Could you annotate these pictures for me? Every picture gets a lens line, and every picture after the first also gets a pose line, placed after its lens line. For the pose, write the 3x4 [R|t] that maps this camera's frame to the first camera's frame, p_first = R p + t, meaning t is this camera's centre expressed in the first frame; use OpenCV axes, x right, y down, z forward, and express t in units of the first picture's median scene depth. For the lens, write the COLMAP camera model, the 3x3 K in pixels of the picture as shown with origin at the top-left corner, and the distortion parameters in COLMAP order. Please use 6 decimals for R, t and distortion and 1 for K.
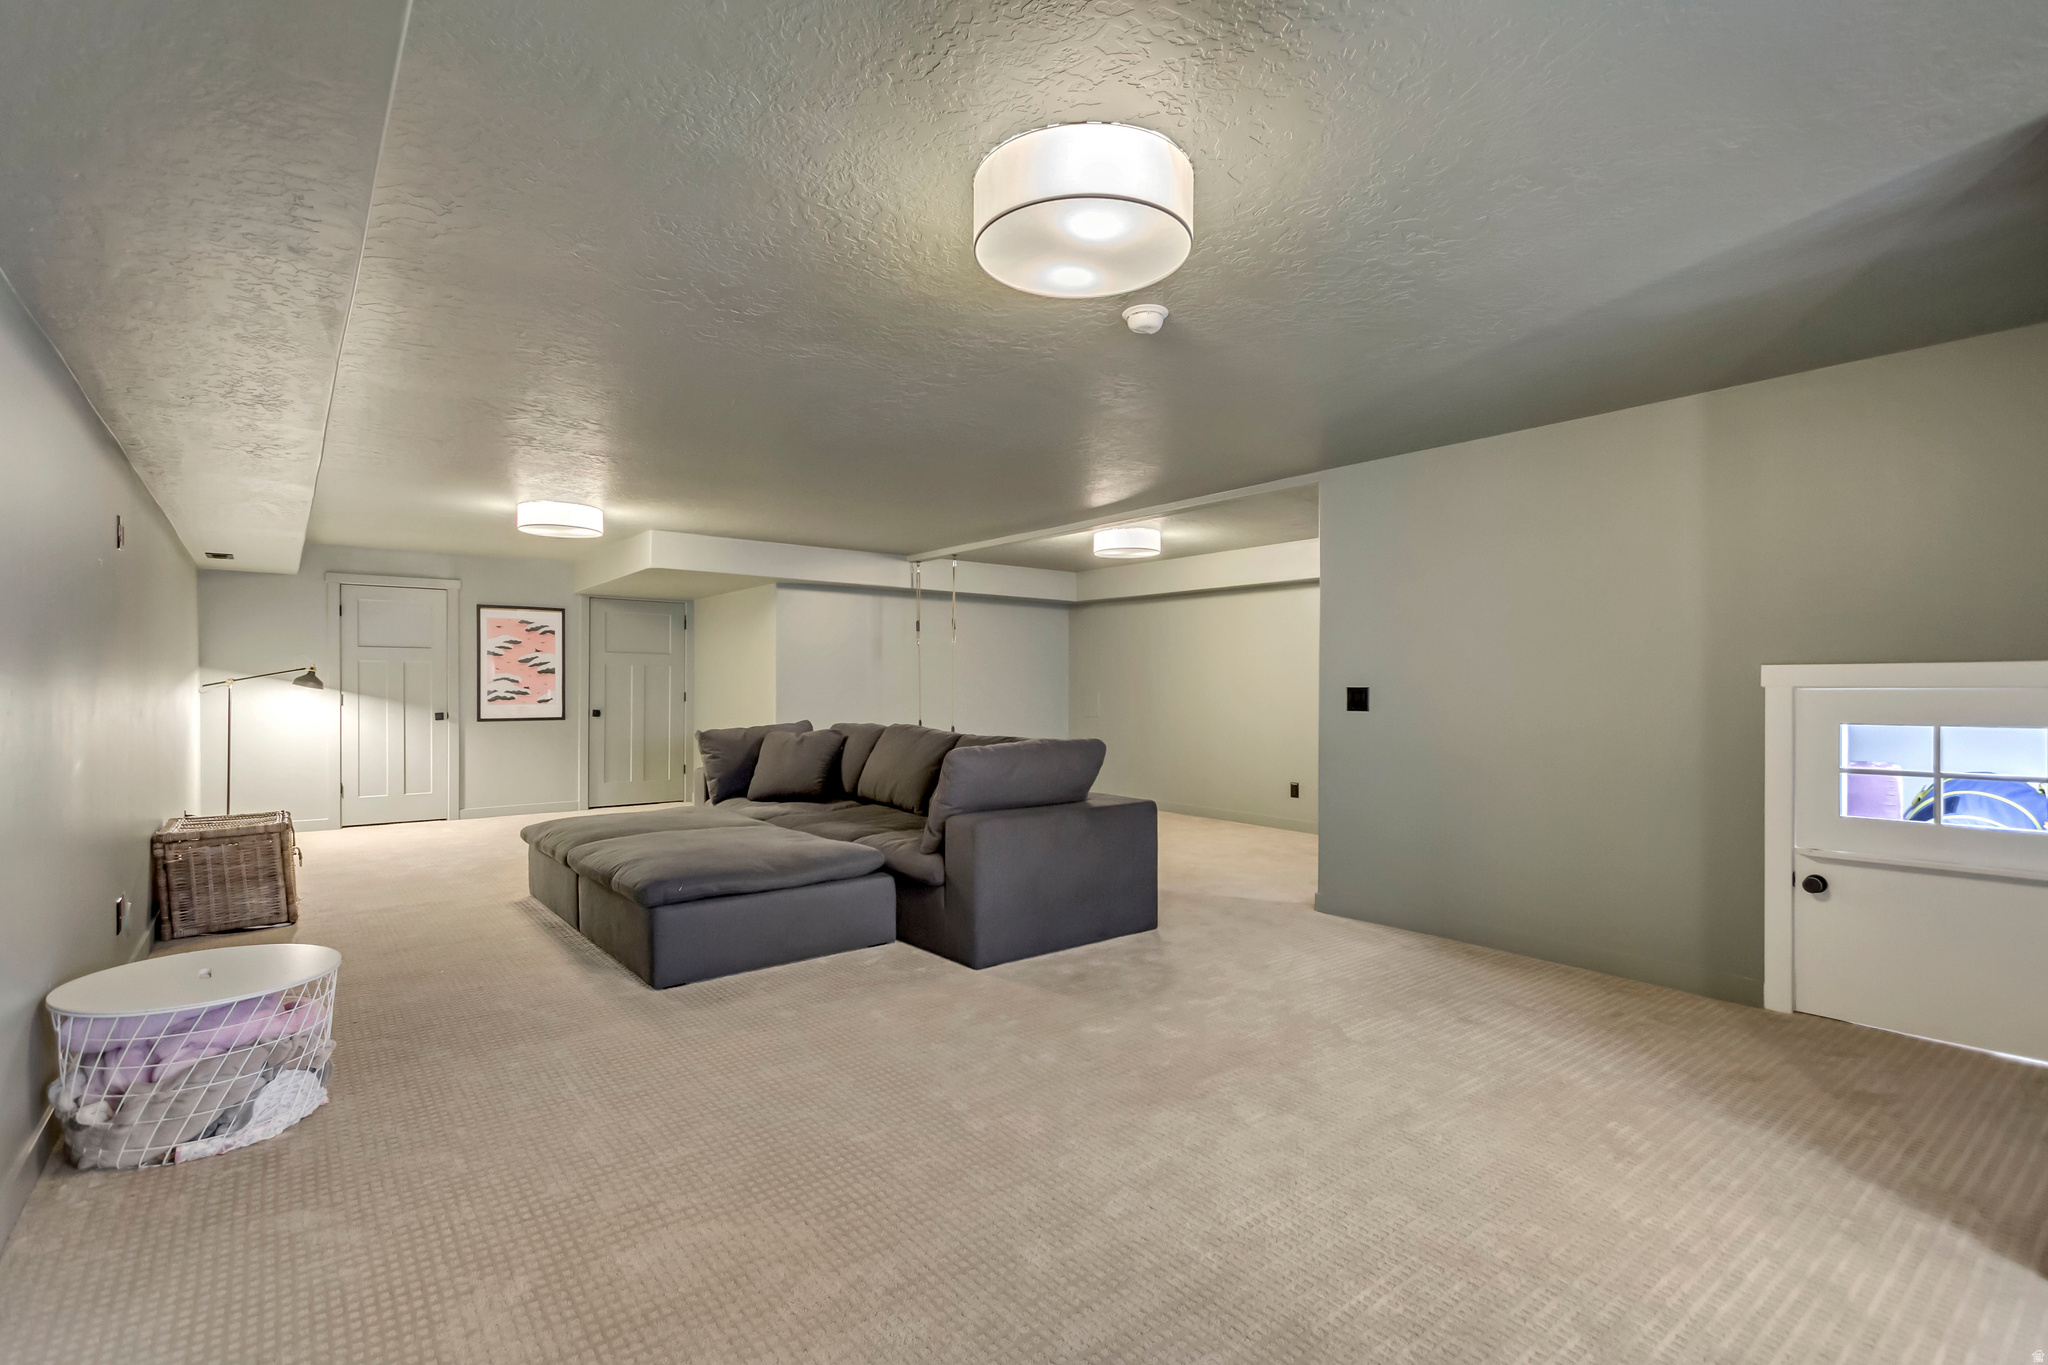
lens RADIAL K [[962.5, 0, 1029.1], [0, 962.5, 689.0], [0, 0, 1]] dist [0.002069, 0.000138]
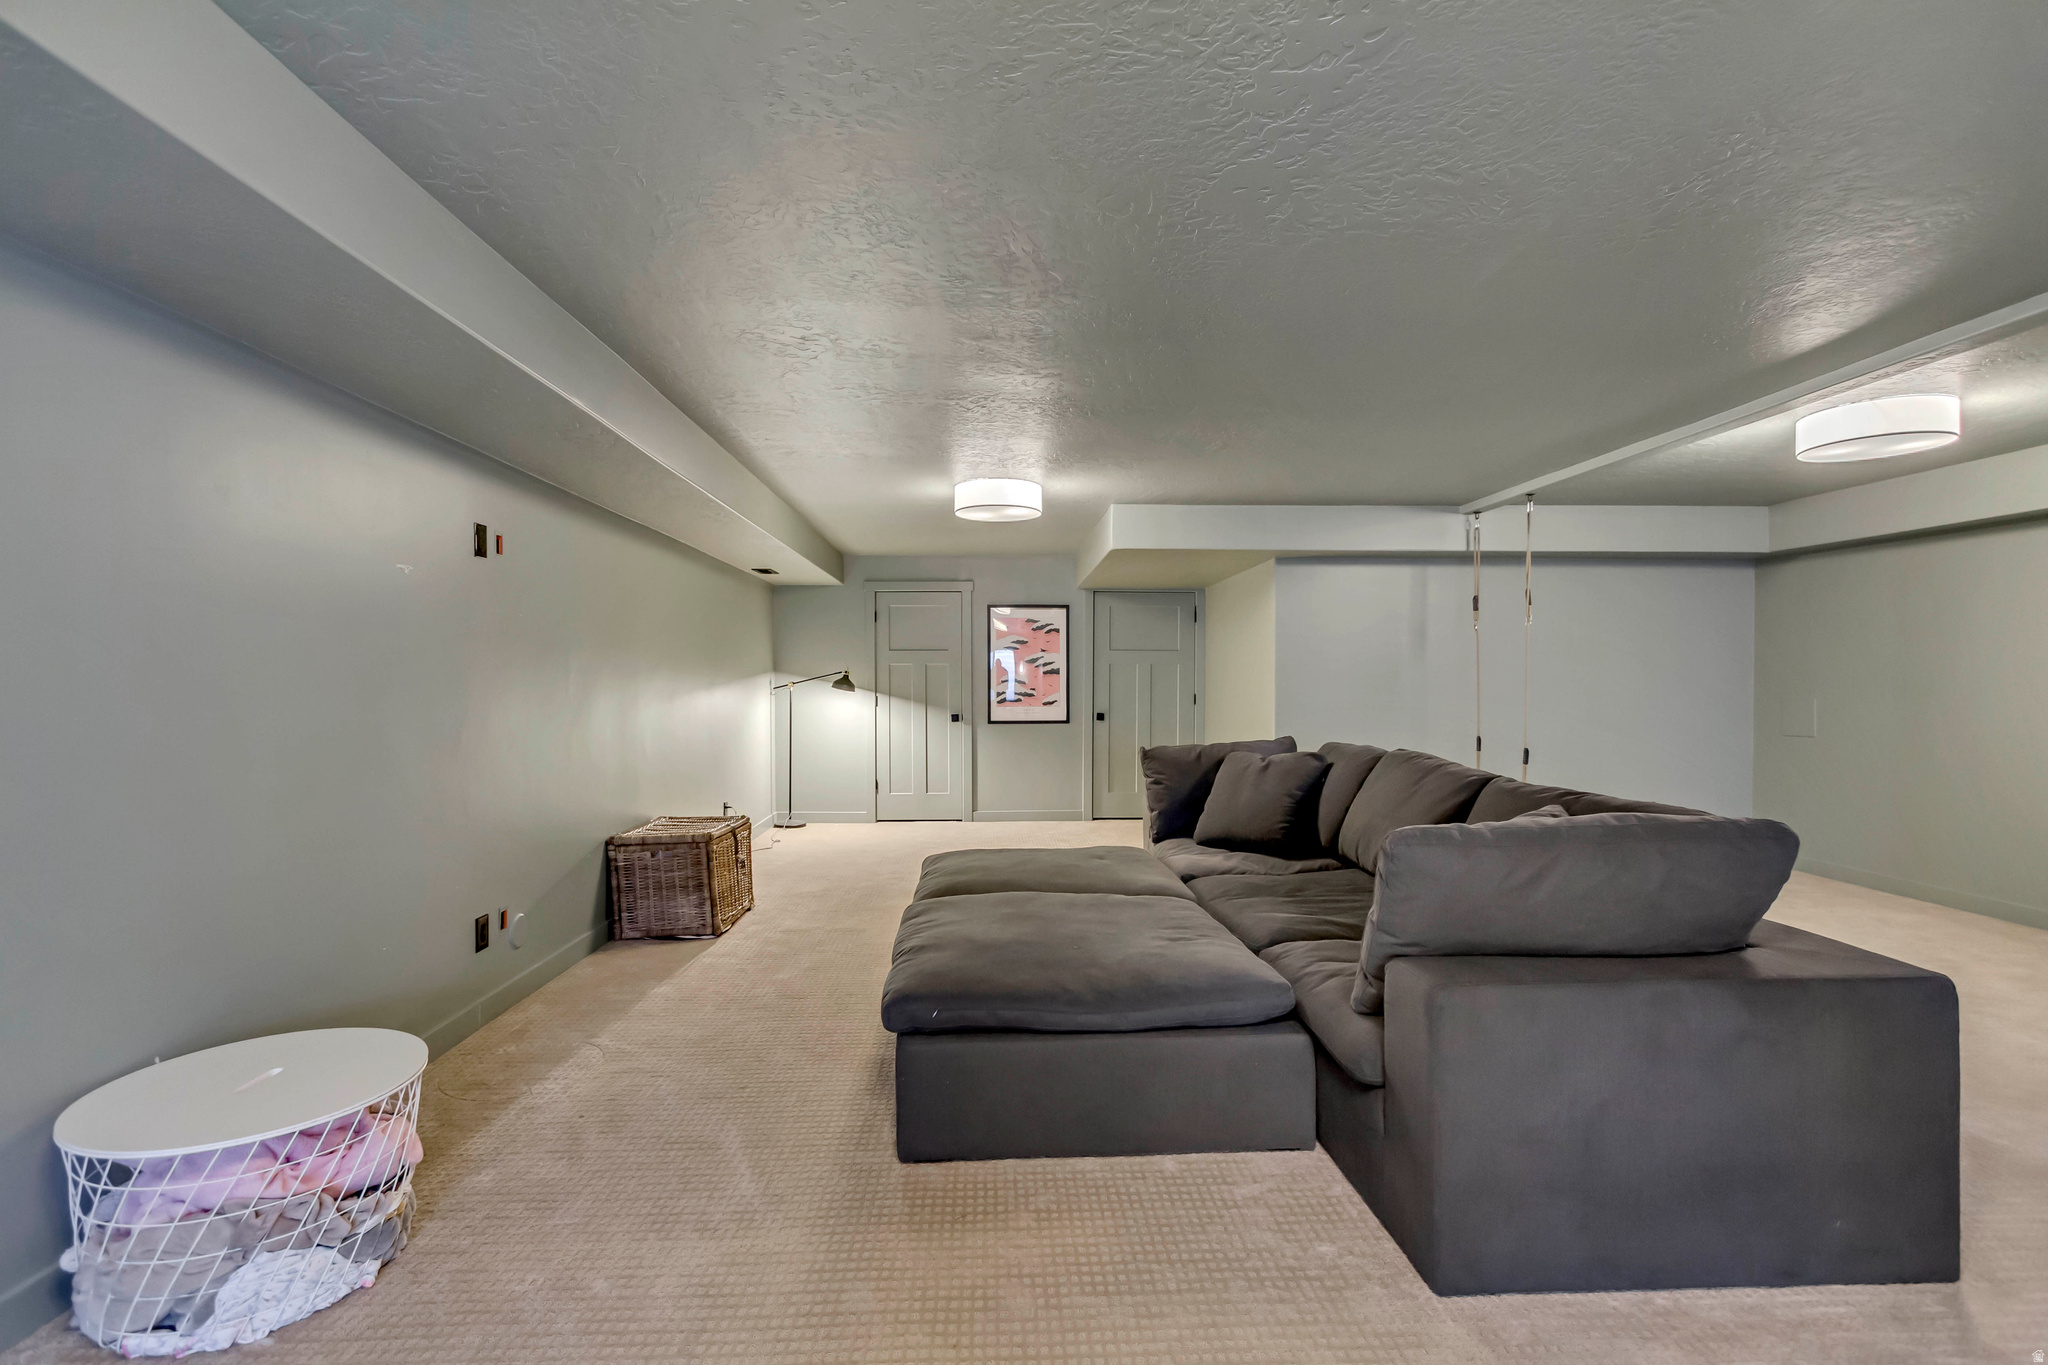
lens RADIAL K [[920.7, 0, 1040.1], [0, 920.7, 692.5], [0, 0, 1]] dist [0.002893, 0.000544]
pose [[0.804224, 0.004241, -0.594312, 0.039450], [0.002129, 0.999948, 0.010016, -0.009547], [0.594323, -0.009320, 0.804172, 0.348088]]
